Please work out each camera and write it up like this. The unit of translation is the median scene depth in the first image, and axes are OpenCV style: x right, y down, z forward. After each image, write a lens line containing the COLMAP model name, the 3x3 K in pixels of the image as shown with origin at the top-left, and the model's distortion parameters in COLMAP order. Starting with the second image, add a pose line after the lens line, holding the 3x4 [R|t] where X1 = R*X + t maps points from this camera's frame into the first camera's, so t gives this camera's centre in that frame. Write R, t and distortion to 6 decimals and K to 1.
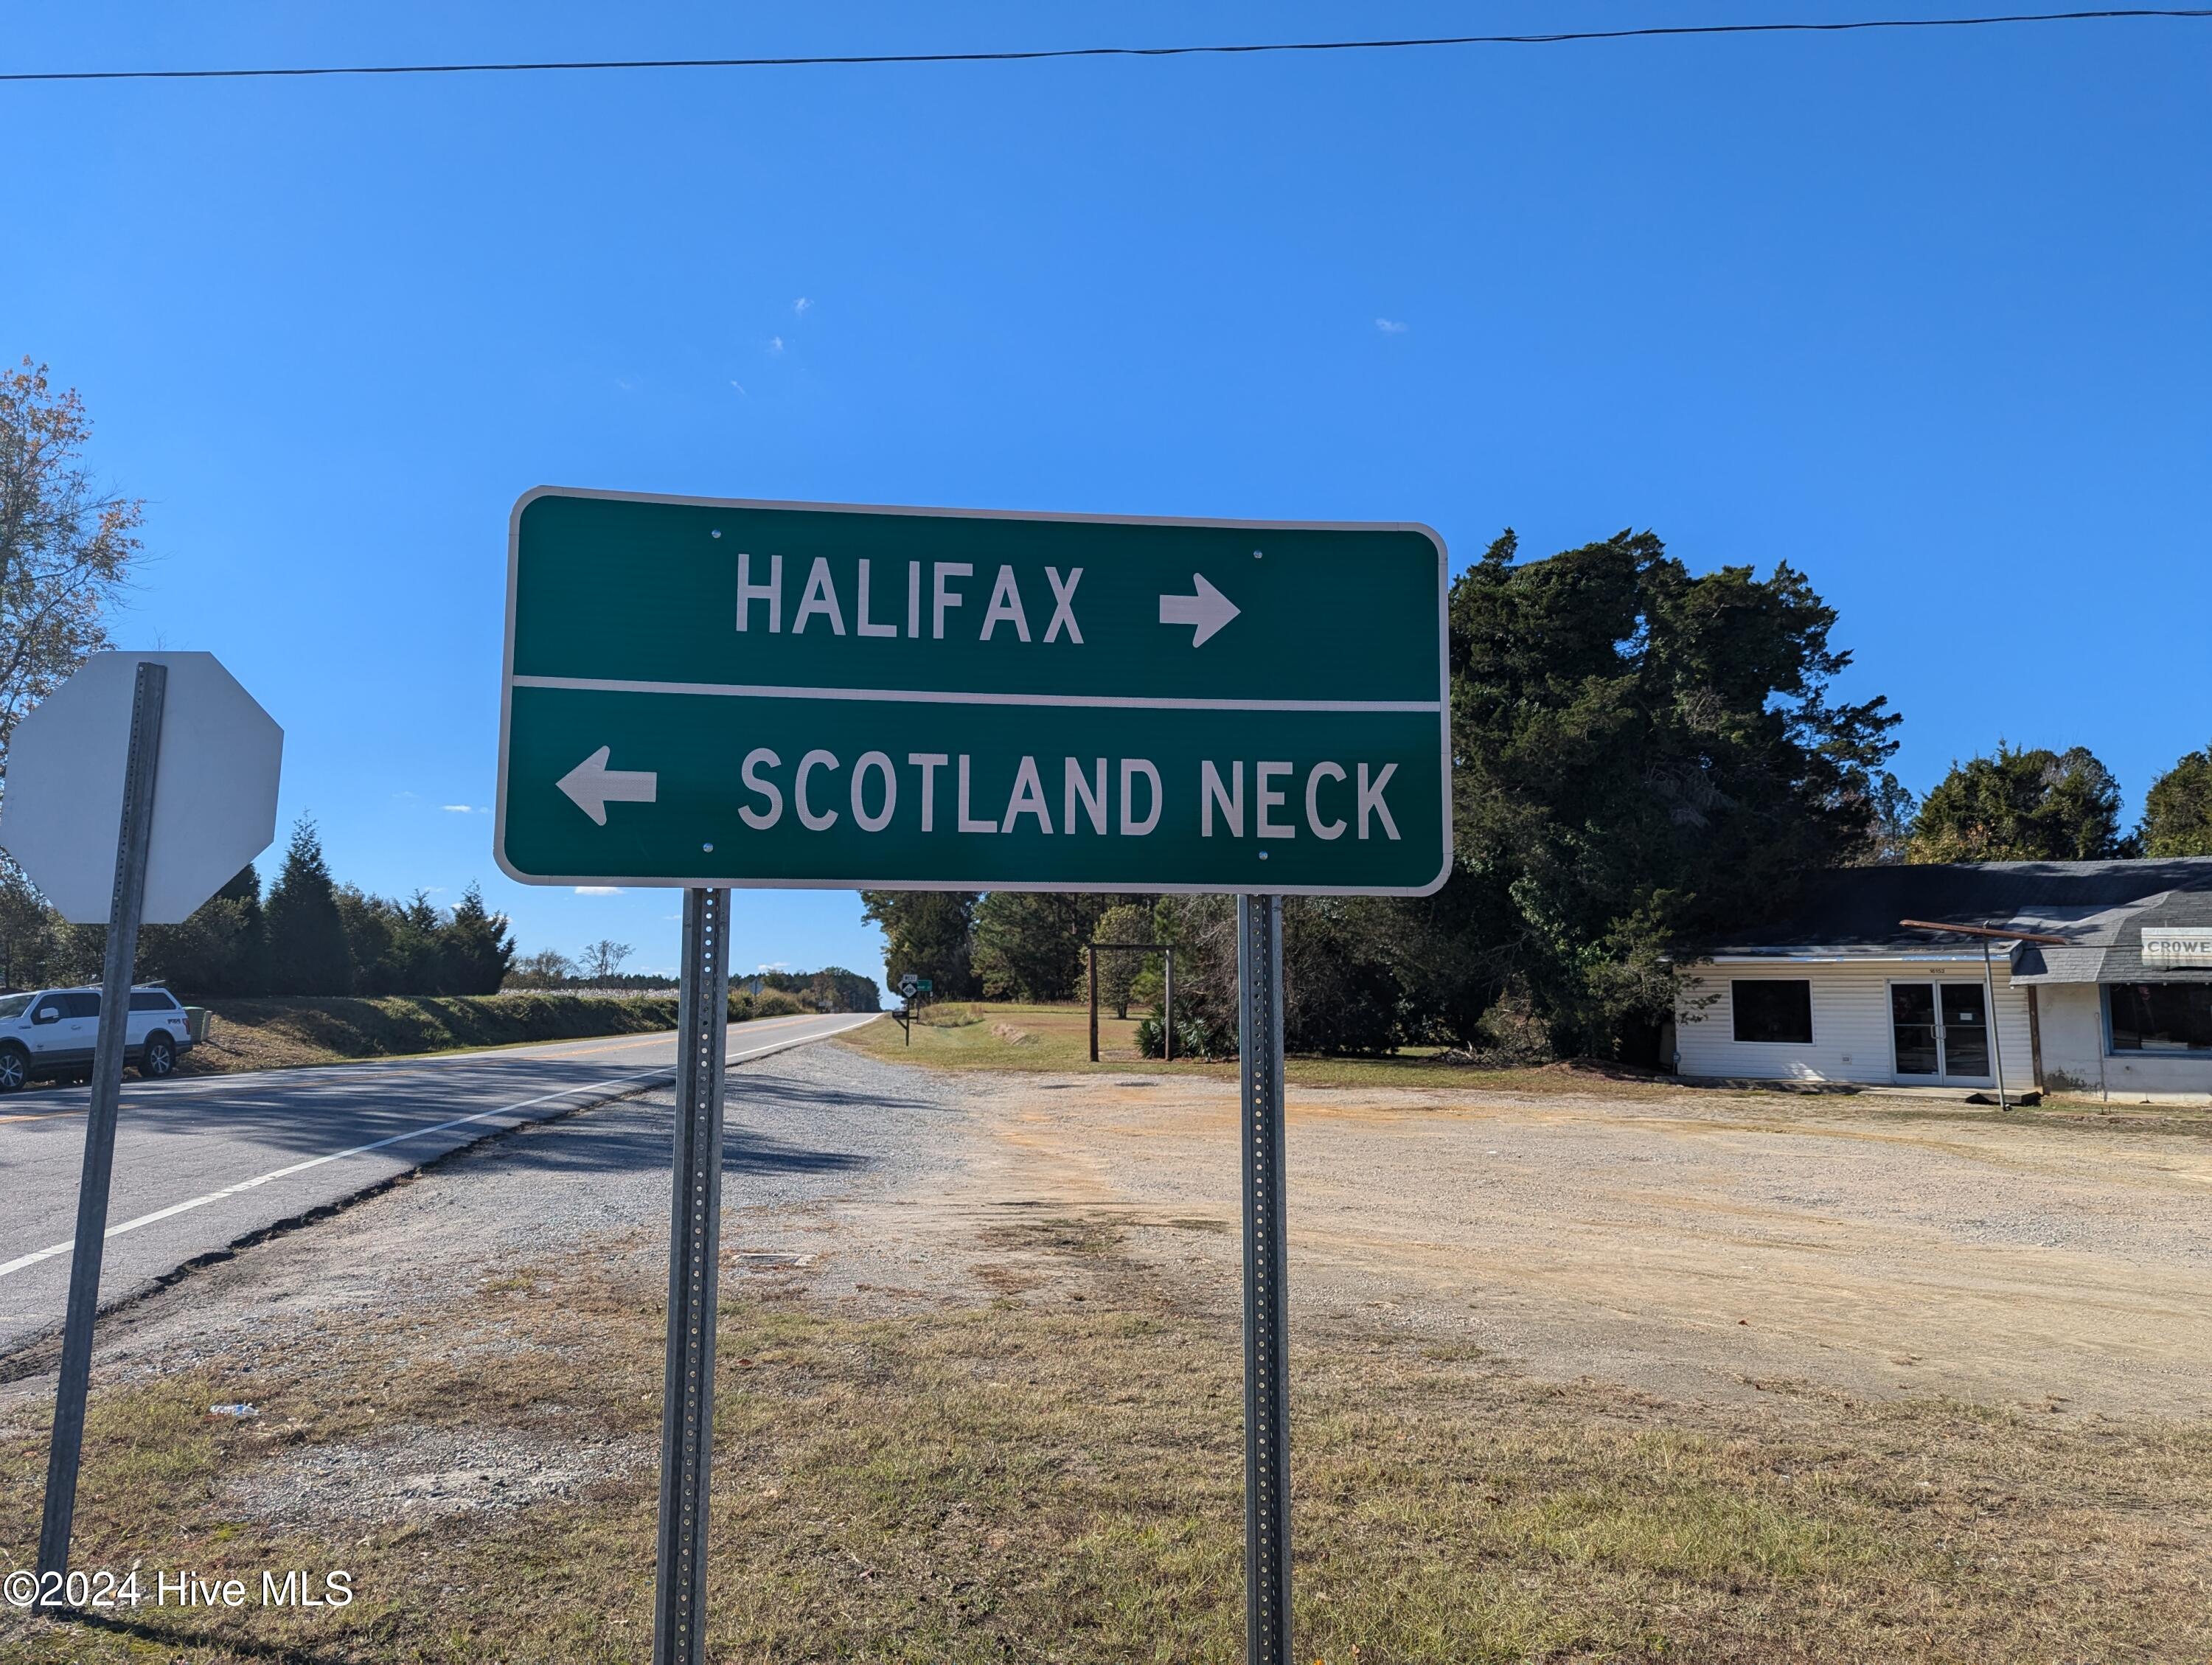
lens RADIAL K [[1559.6, 0, 1115.9], [0, 1559.6, 825.6], [0, 0, 1]] dist [0.074929, -0.073521]
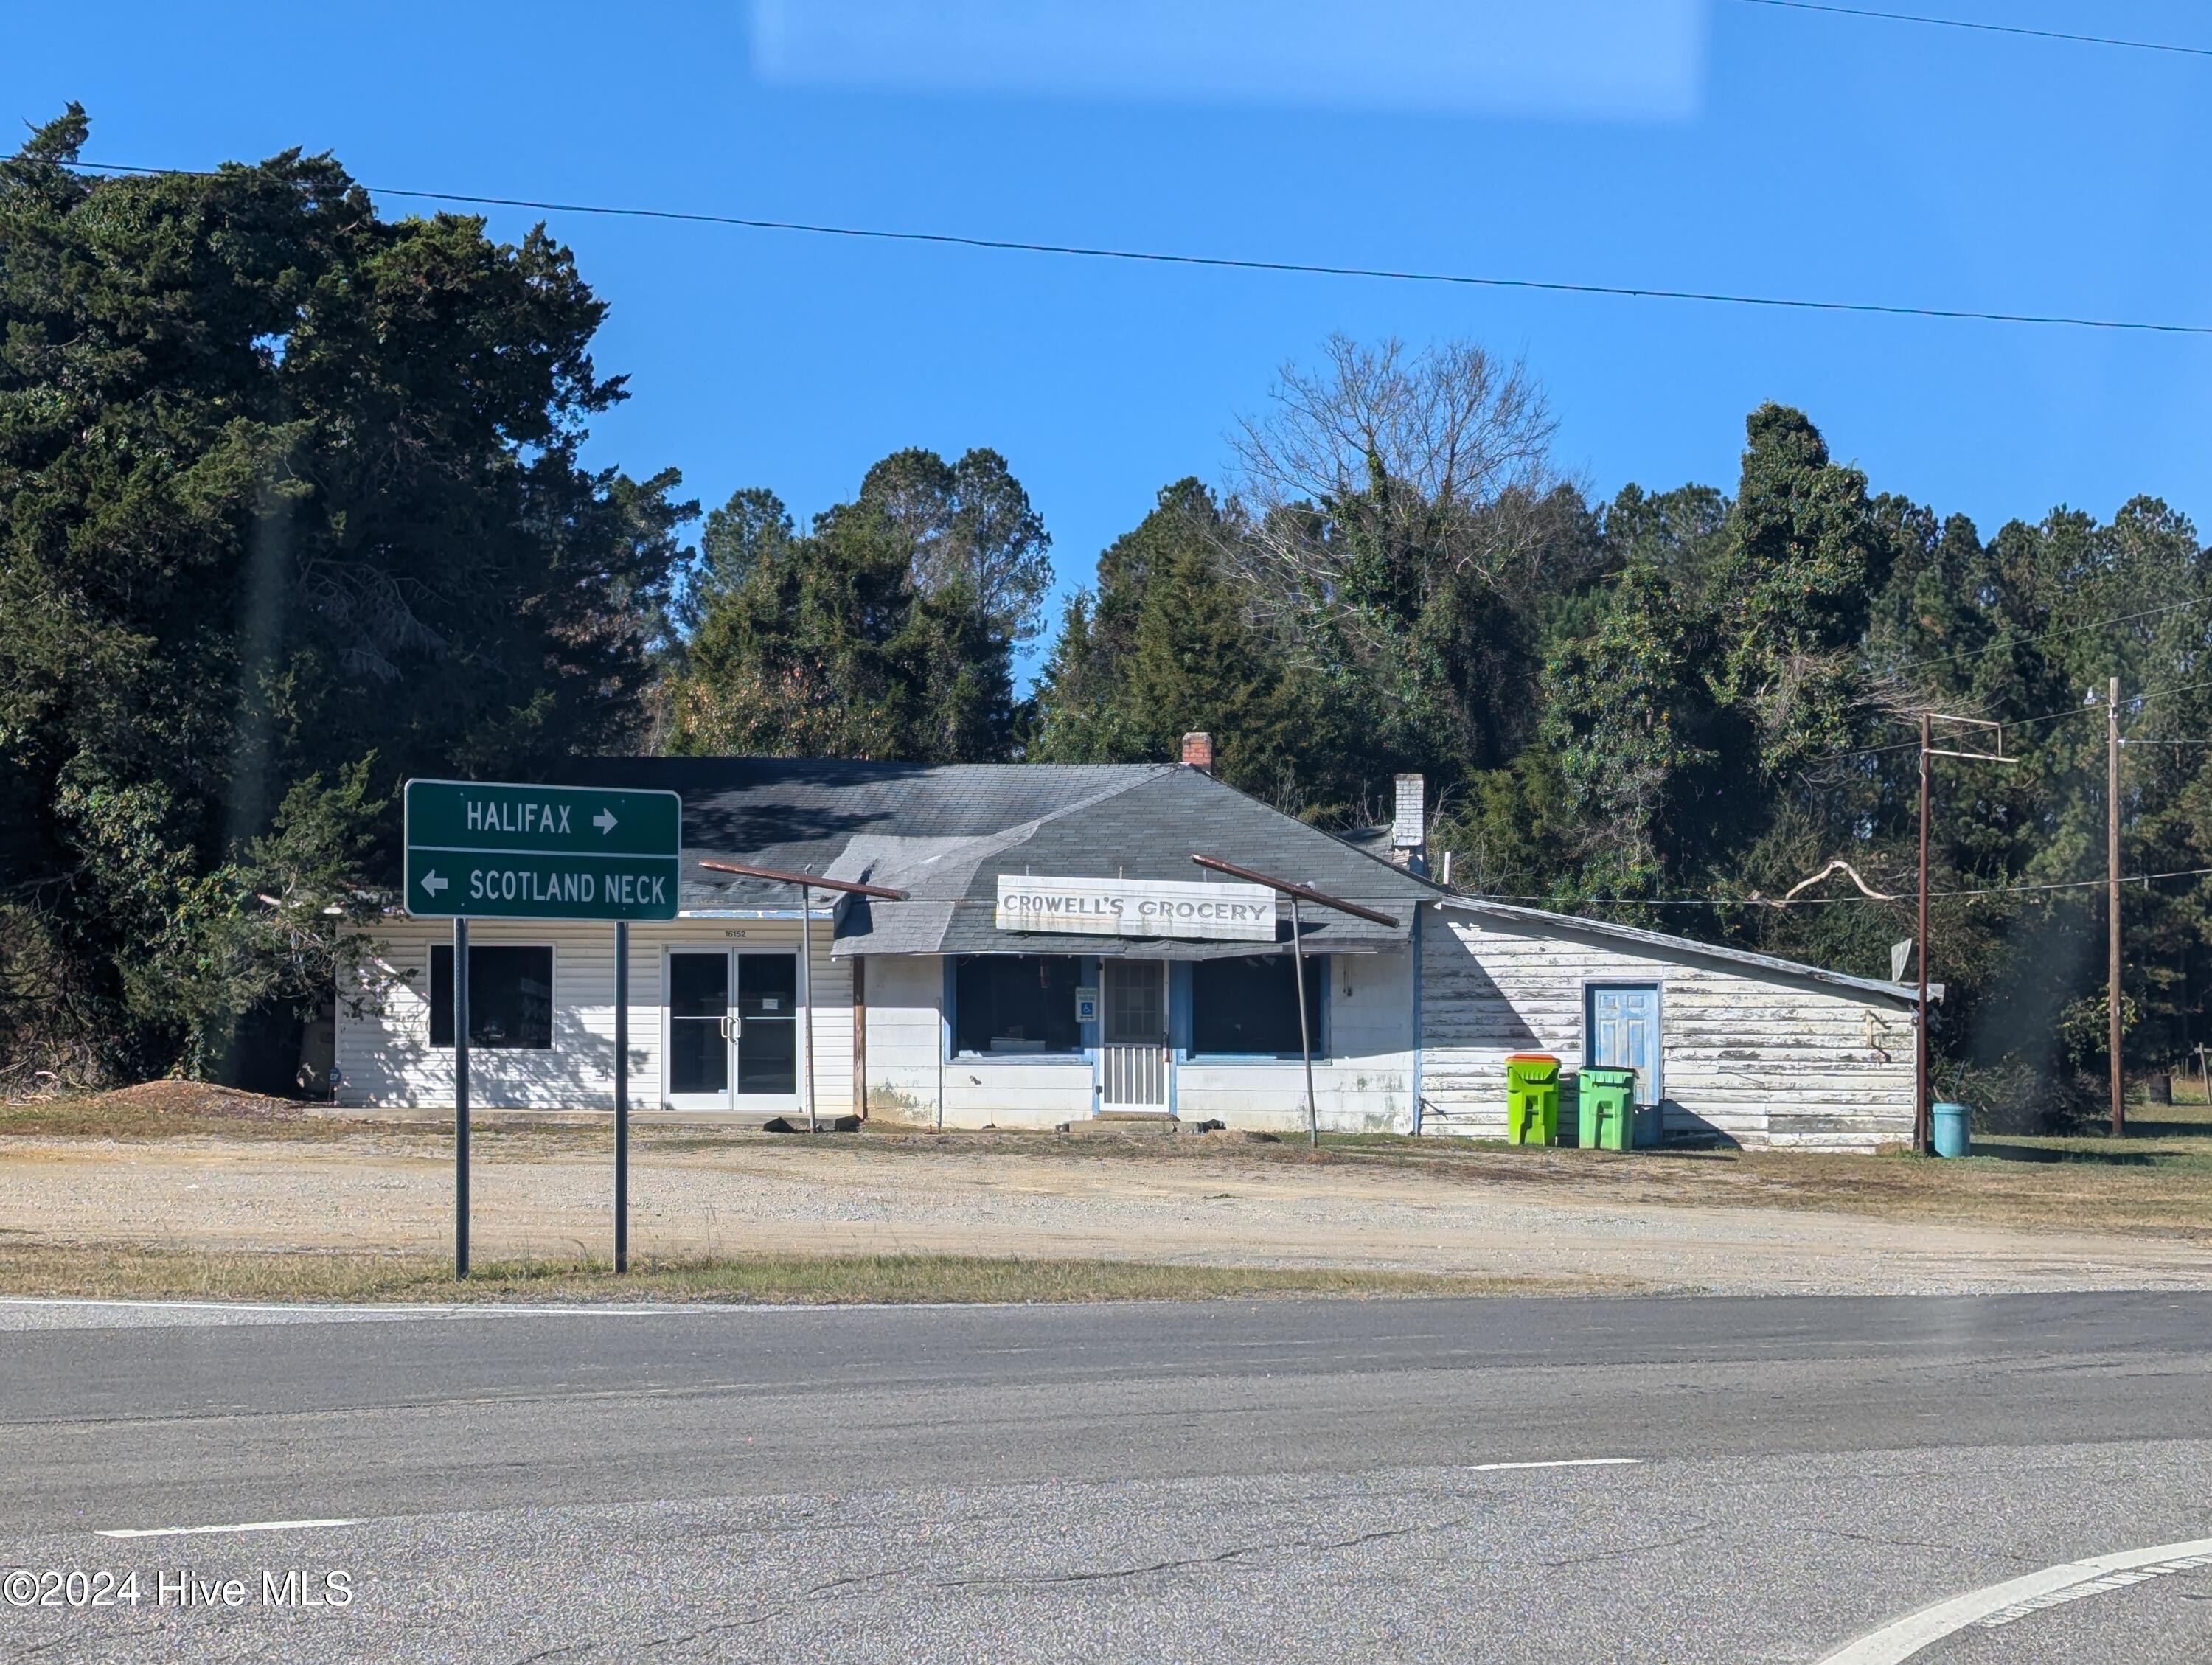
lens RADIAL K [[4572.4, 0, 905.4], [0, 4572.4, 836.4], [0, 0, 1]] dist [0.253845, -0.148751]
pose [[0.862736, 0.022415, 0.505158, -0.342417], [-0.060871, 0.996356, 0.059748, -0.059679], [-0.501978, -0.082296, 0.860956, -0.599146]]
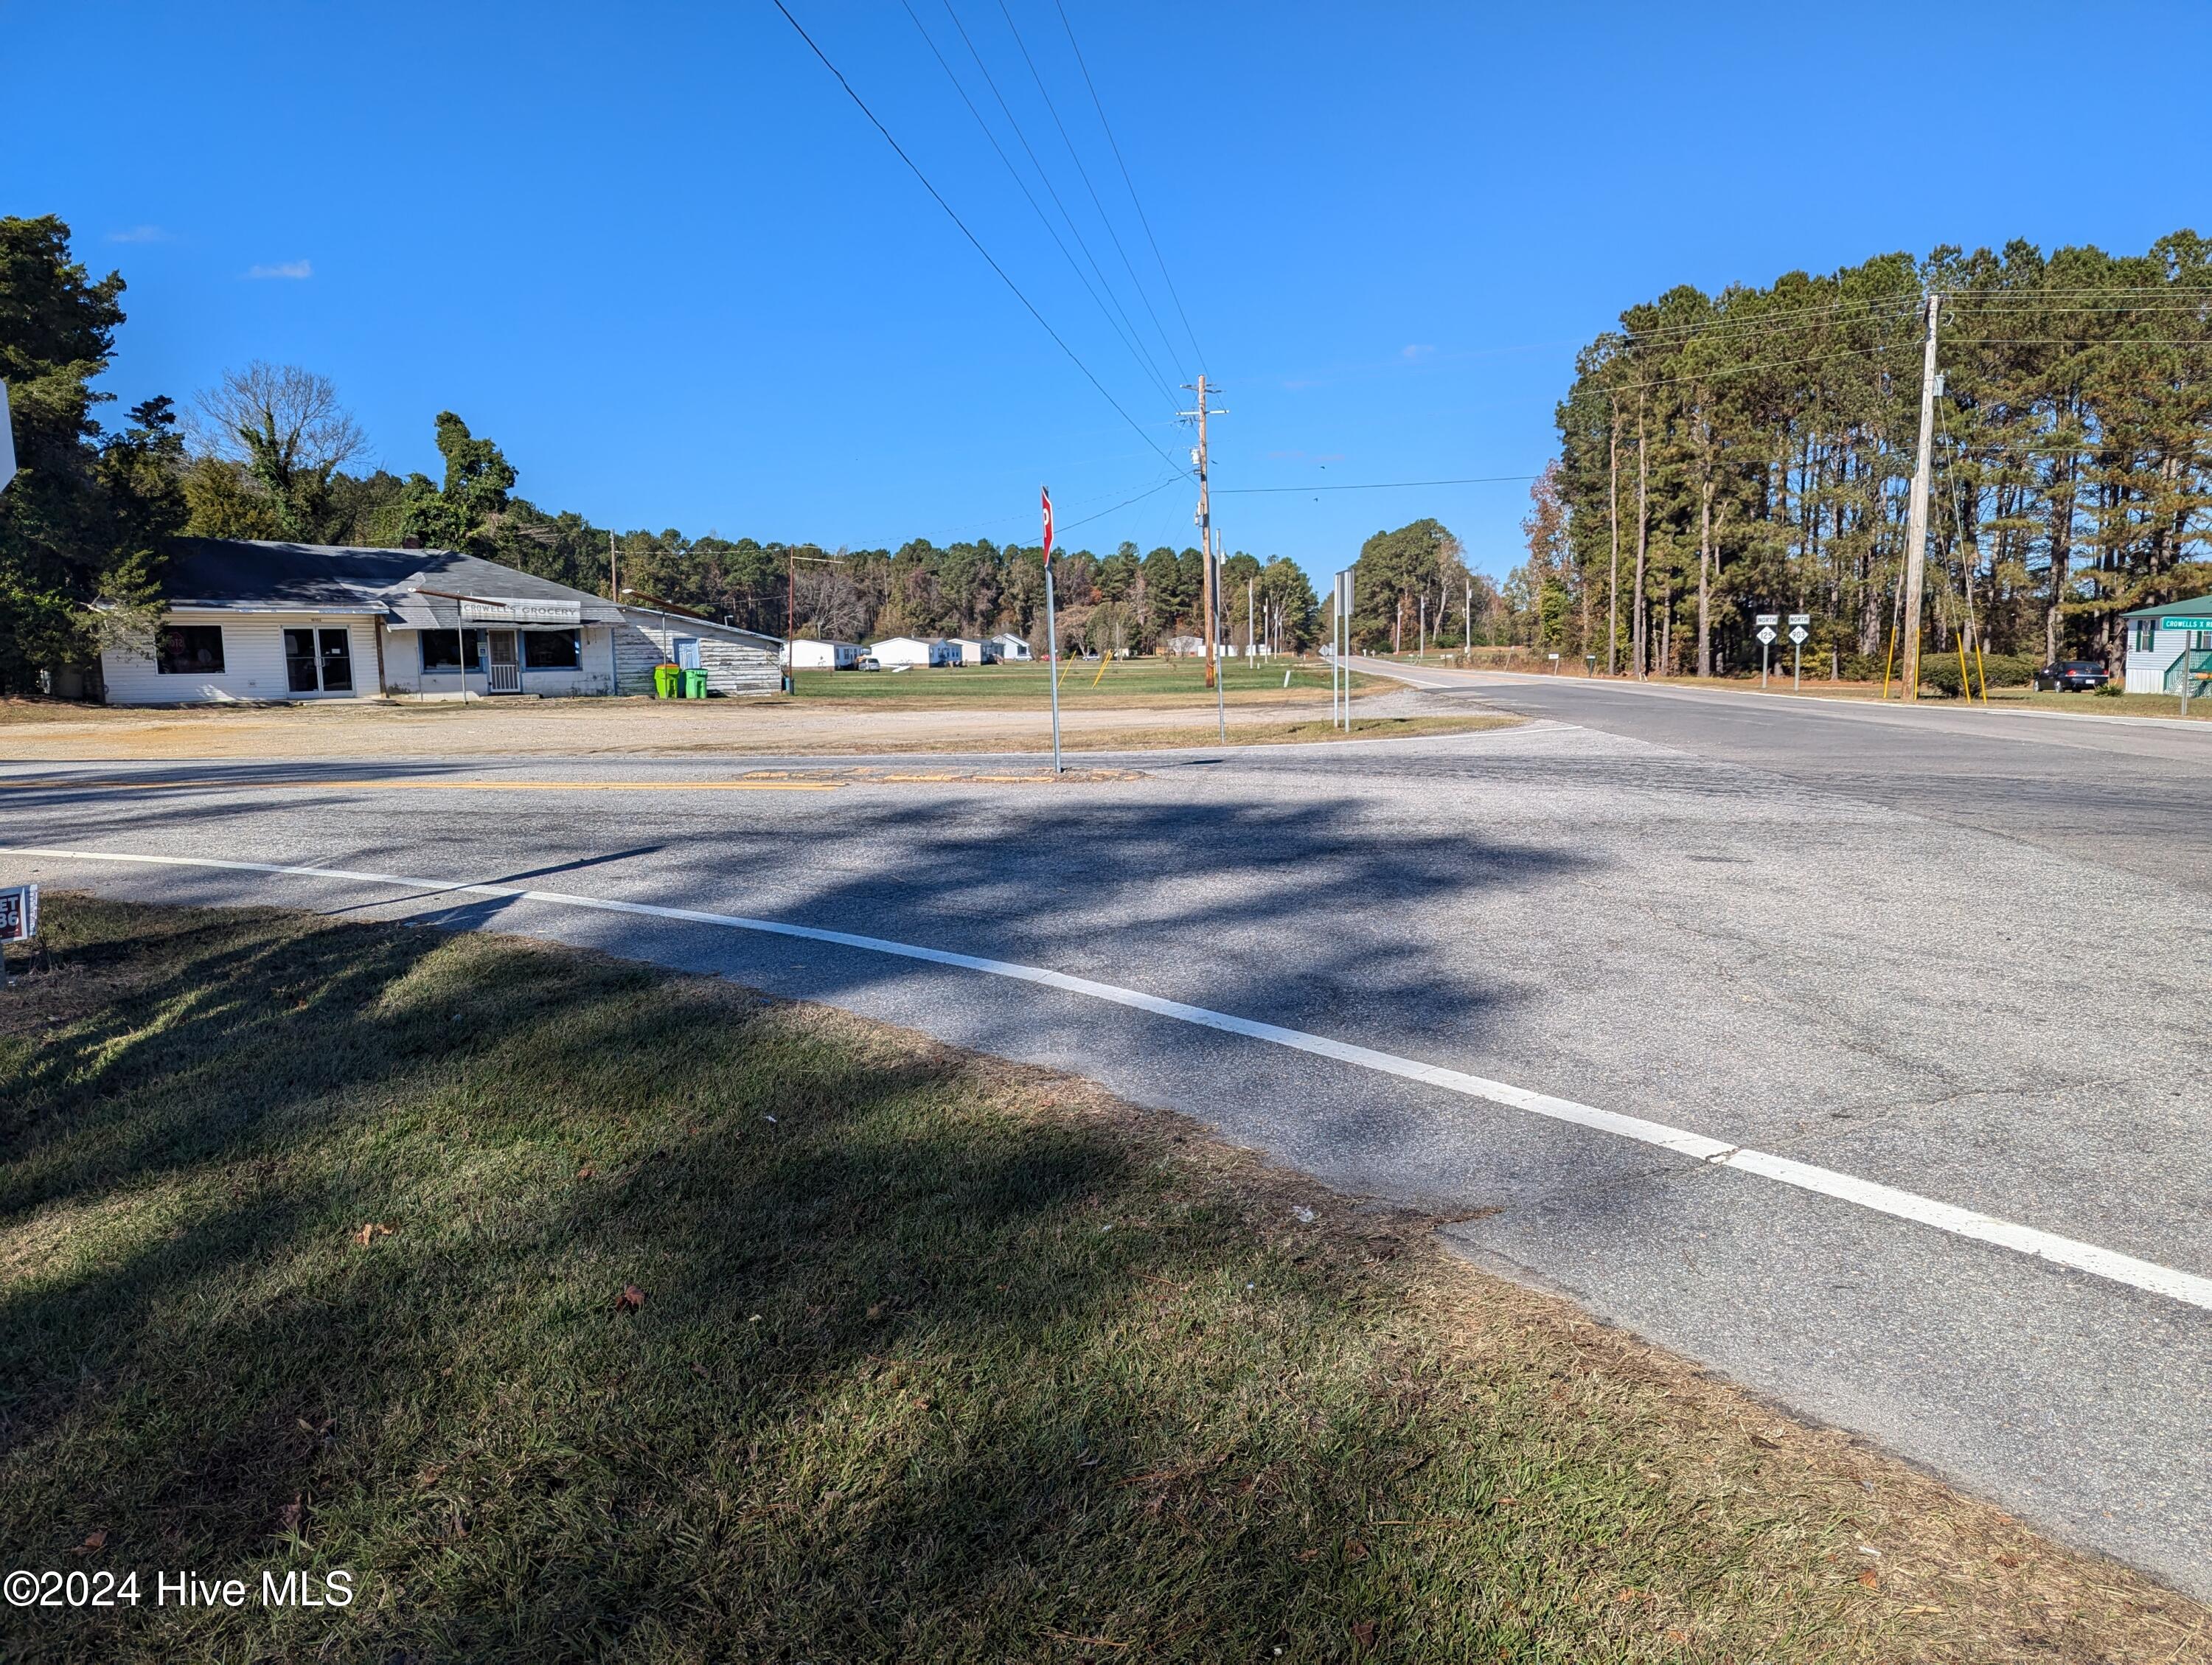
lens RADIAL K [[1569.5, 0, 1170.6], [0, 1569.5, 835.9], [0, 0, 1]] dist [0.003639, 0.003485]
pose [[0.057627, -0.123198, 0.990708, -0.848112], [-0.101773, 0.986462, 0.128590, 0.021171], [-0.993137, -0.108237, 0.044309, 0.133218]]
